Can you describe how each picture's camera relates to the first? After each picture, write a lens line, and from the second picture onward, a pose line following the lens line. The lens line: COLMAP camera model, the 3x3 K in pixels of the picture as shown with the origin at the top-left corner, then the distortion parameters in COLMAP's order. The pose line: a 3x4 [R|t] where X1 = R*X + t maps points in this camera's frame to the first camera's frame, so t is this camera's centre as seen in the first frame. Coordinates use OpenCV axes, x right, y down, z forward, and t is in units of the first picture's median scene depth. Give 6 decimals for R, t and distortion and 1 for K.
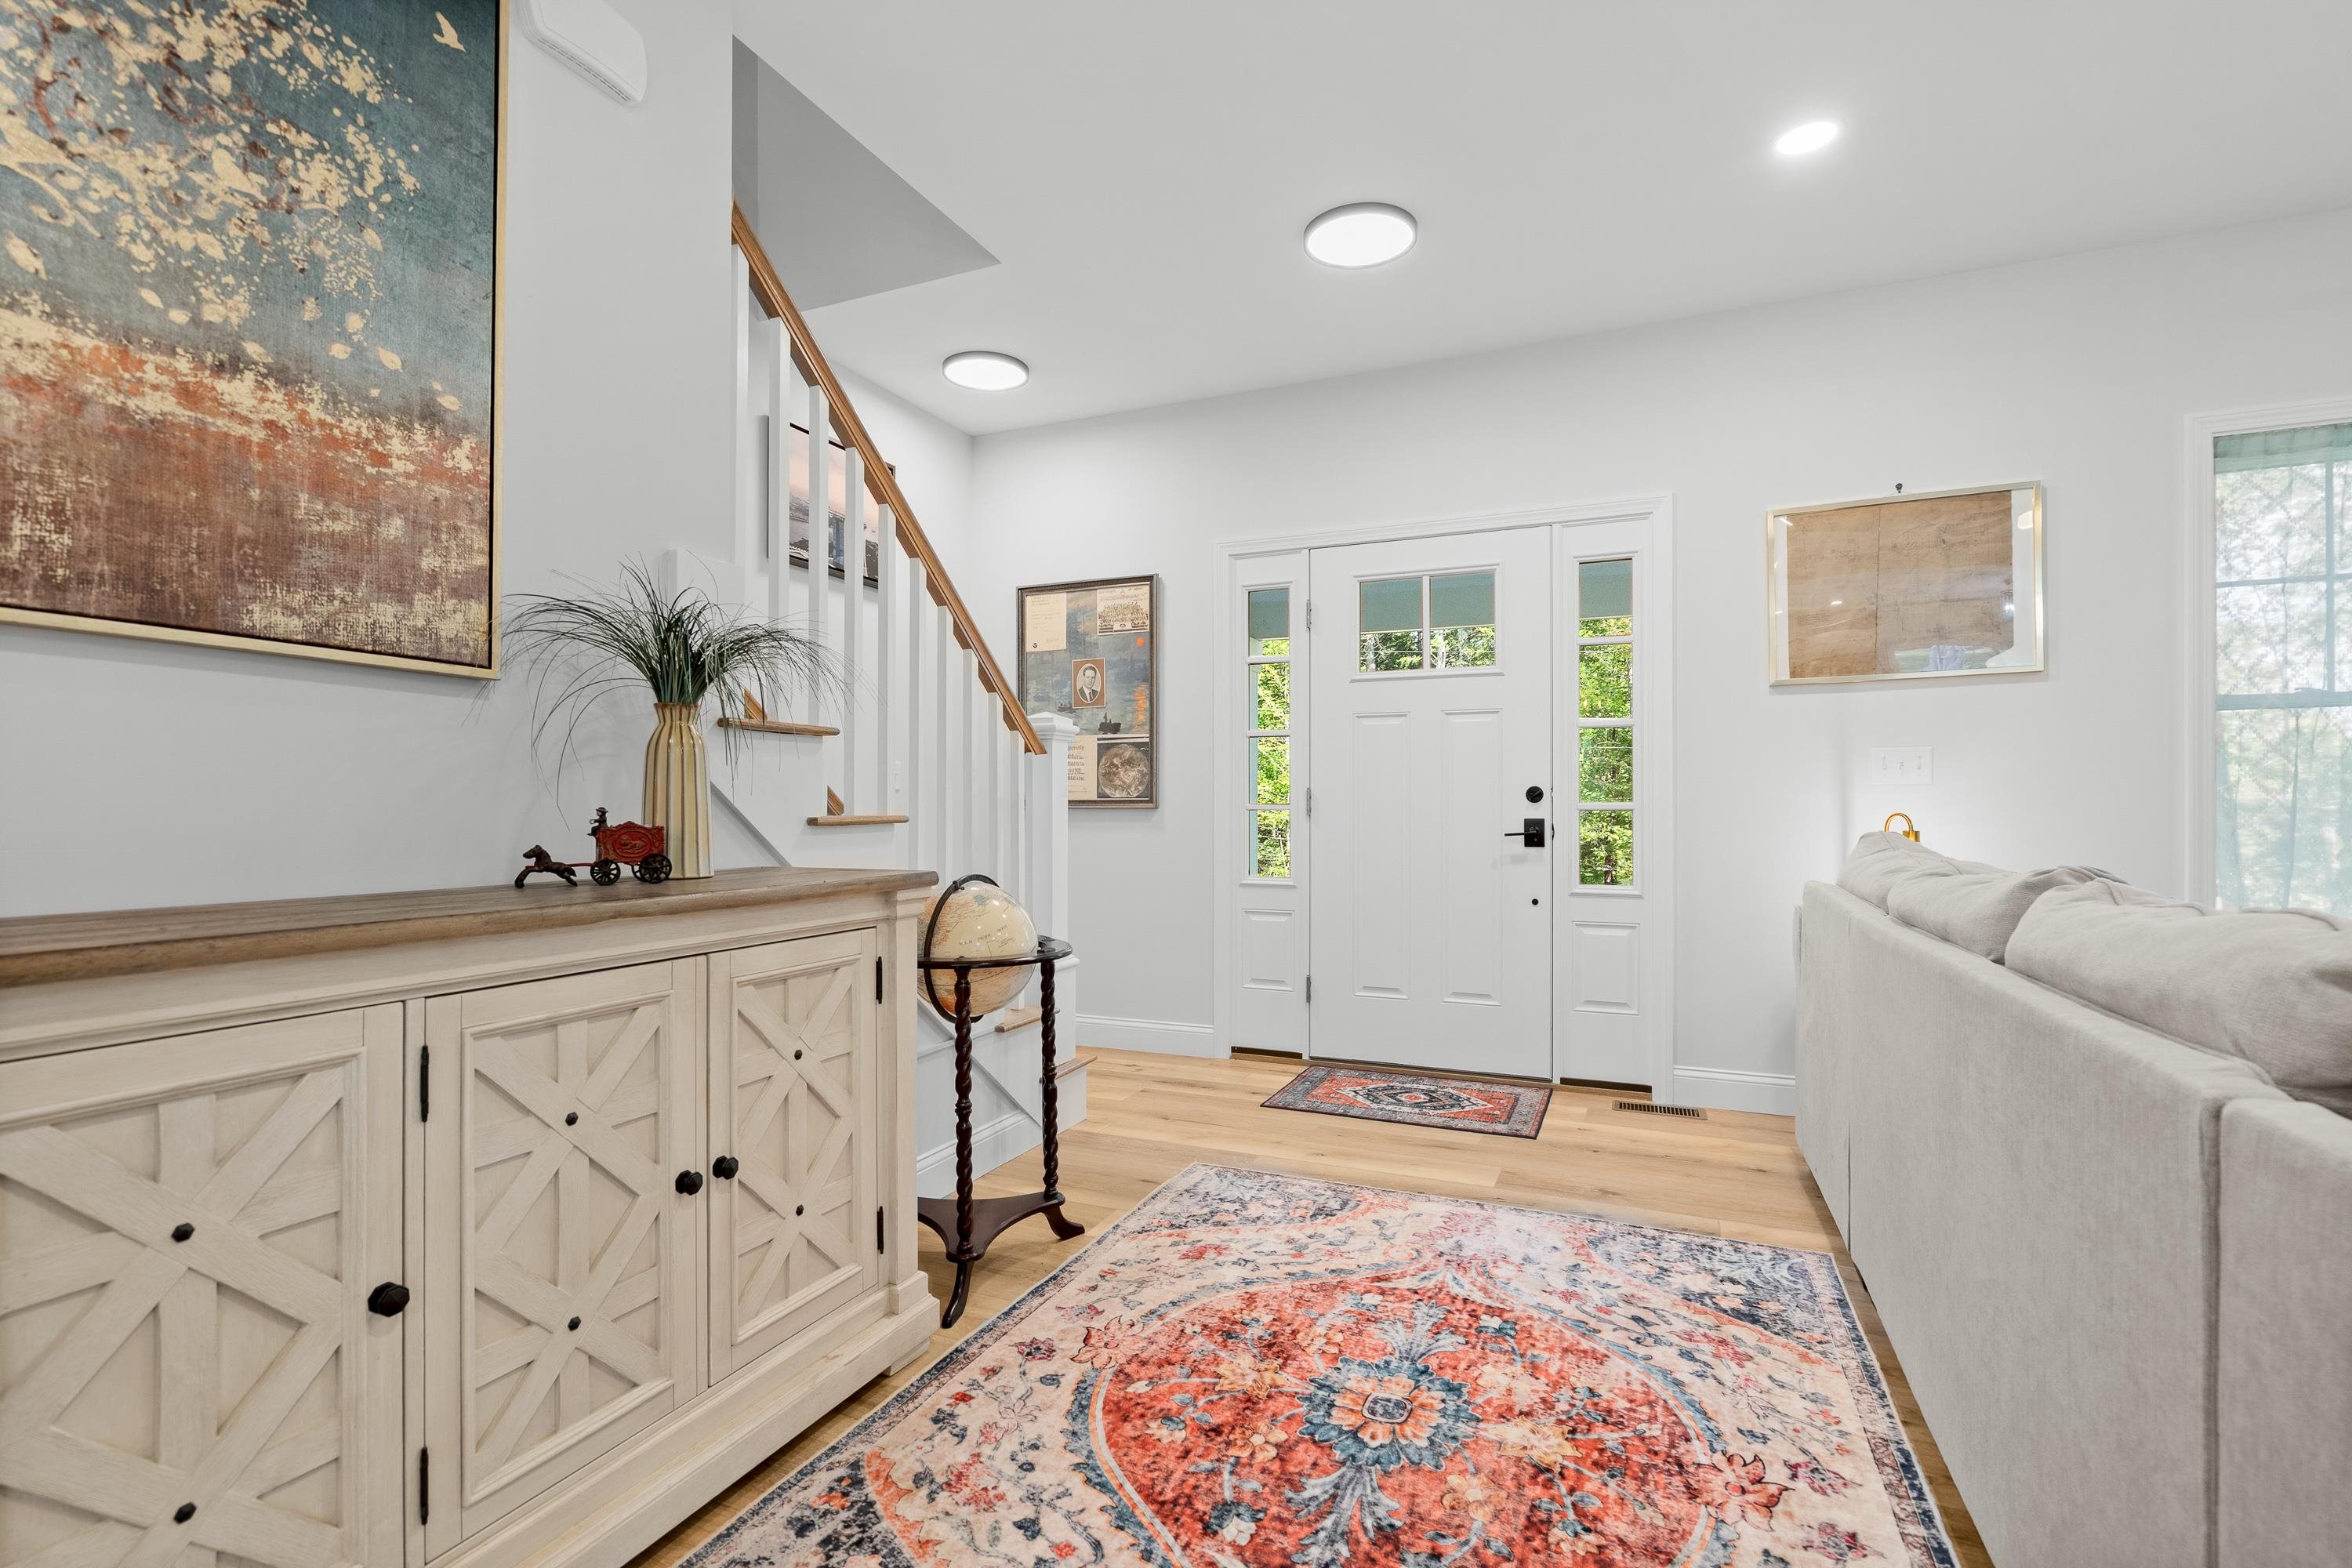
lens RADIAL K [[1076.8, 0, 1177.2], [0, 1076.8, 790.7], [0, 0, 1]] dist [-0.002435, 0.000299]
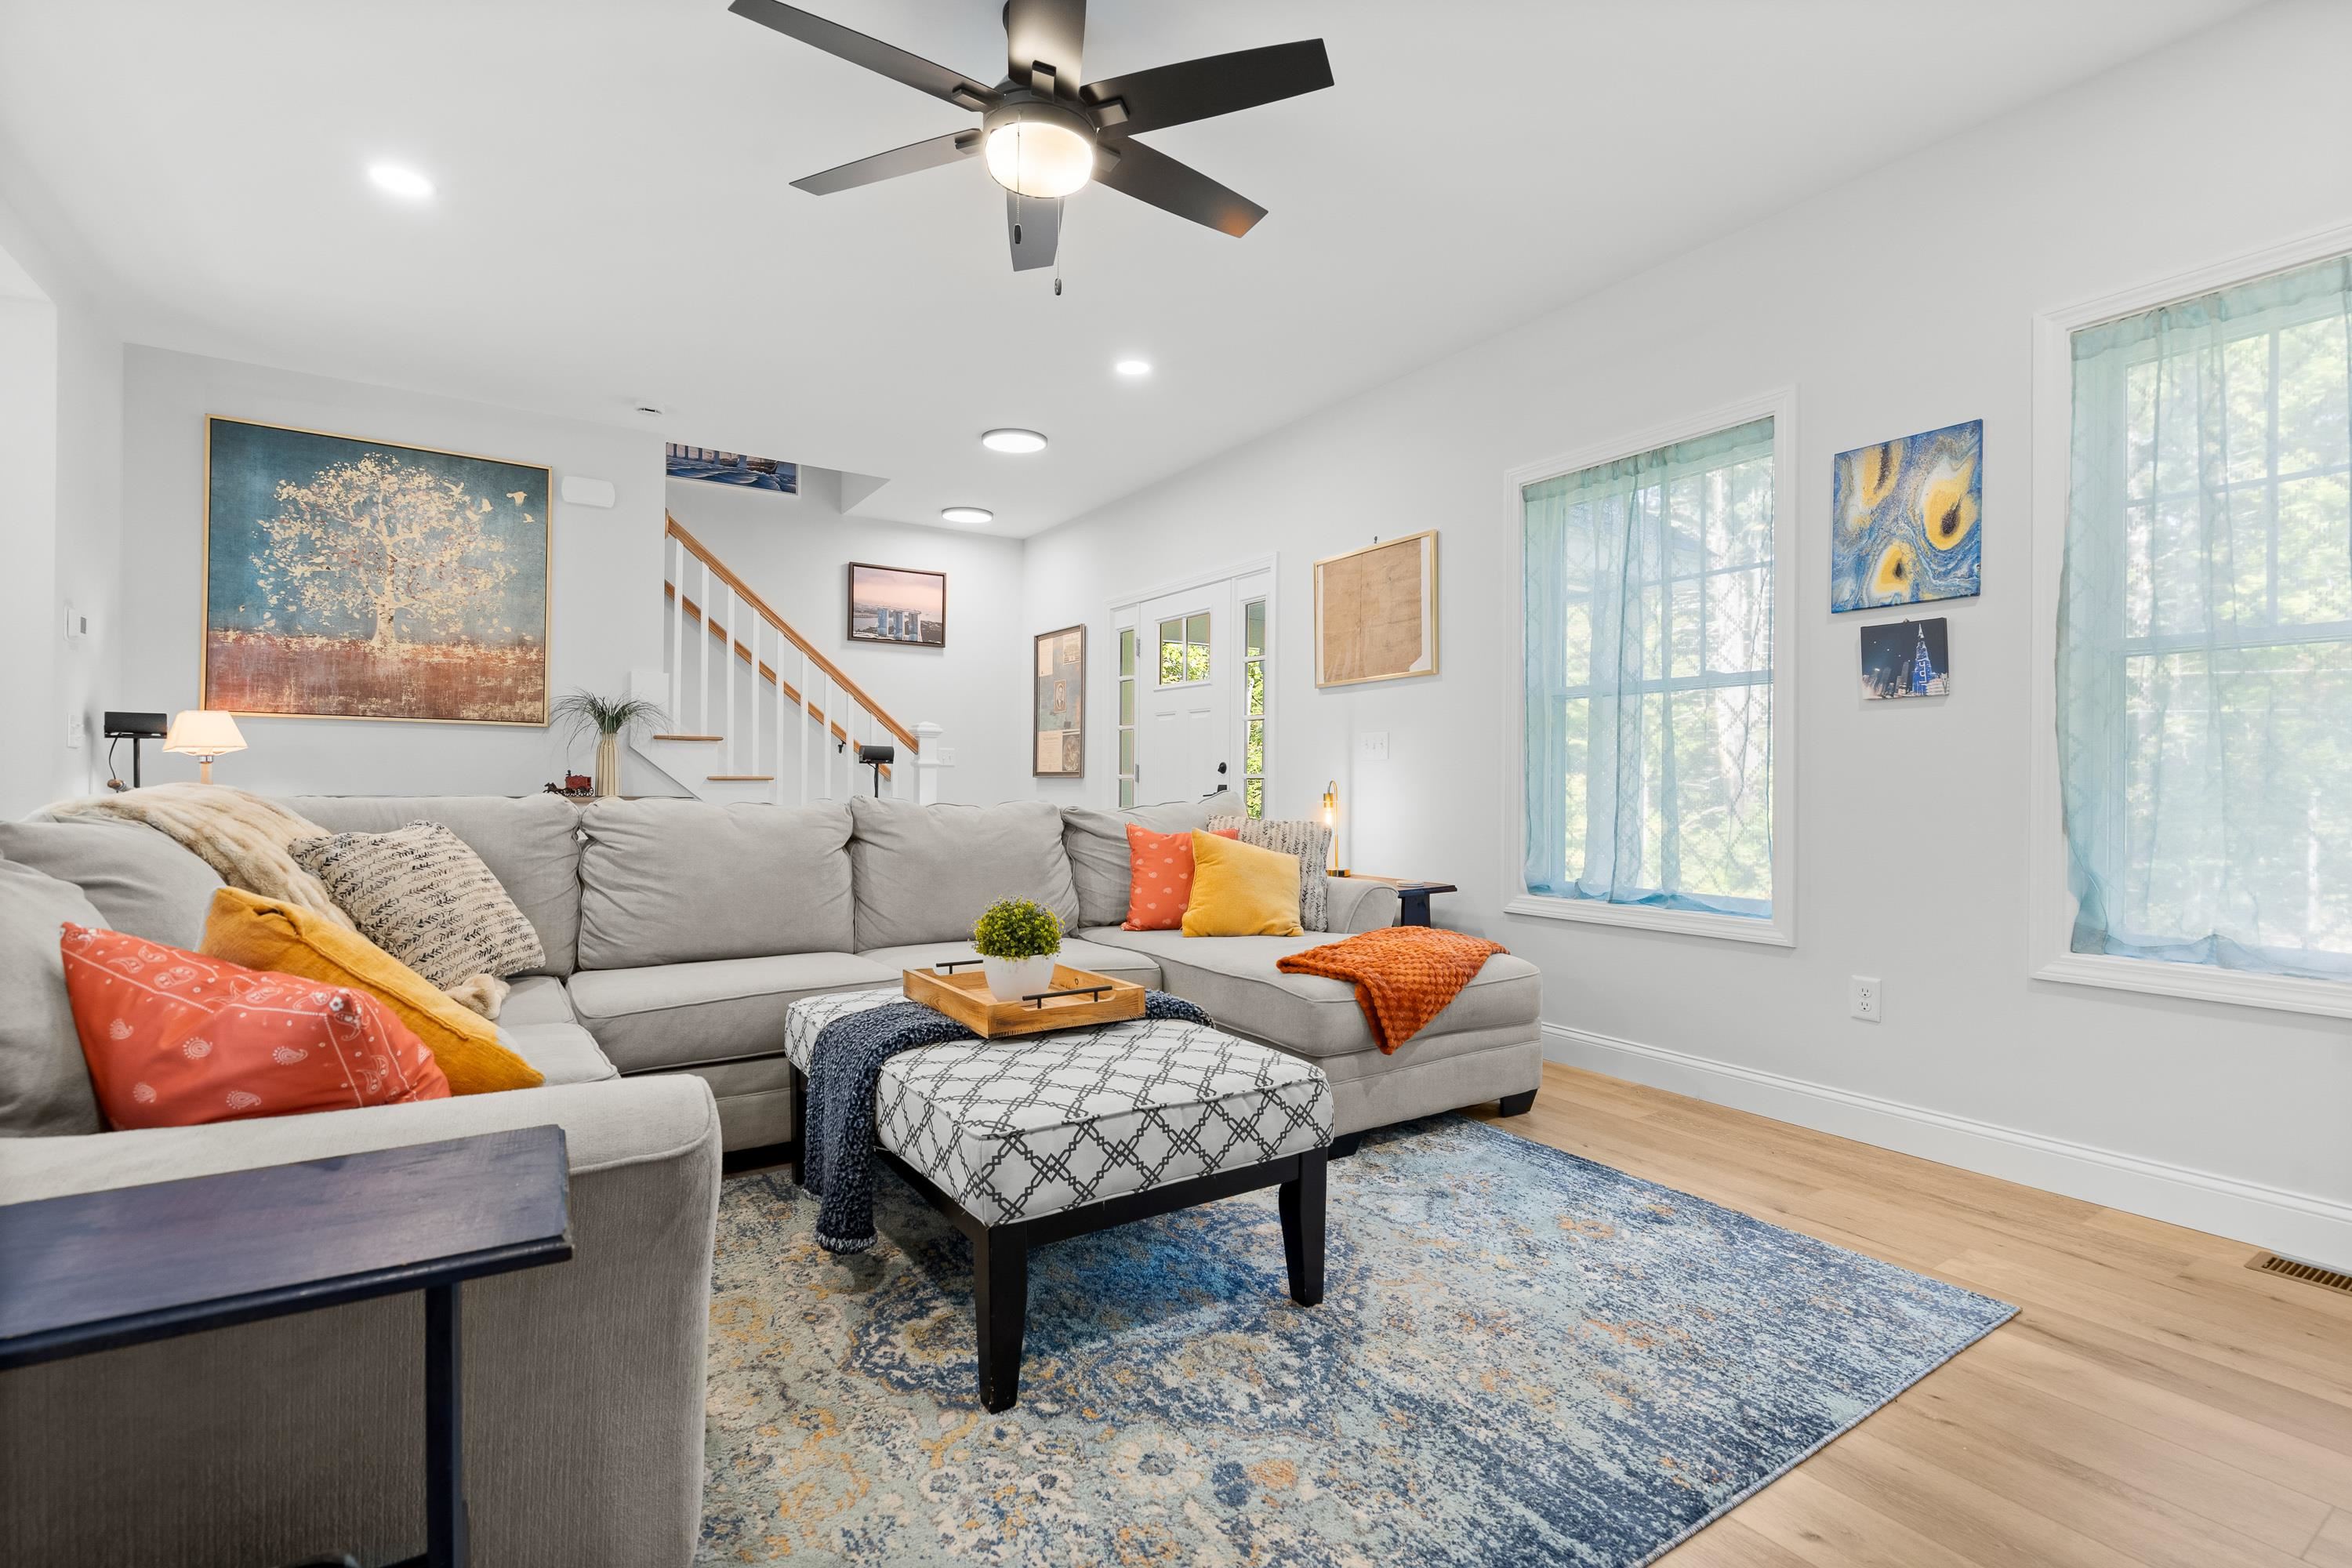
lens RADIAL K [[1068.1, 0, 1173.0], [0, 1068.1, 781.1], [0, 0, 1]] dist [-0.000359, 0.000303]
pose [[0.836542, 0.007848, -0.547846, 2.361591], [-0.001686, 0.999930, 0.011751, 0.009407], [0.547900, -0.008906, 0.836497, -0.511642]]
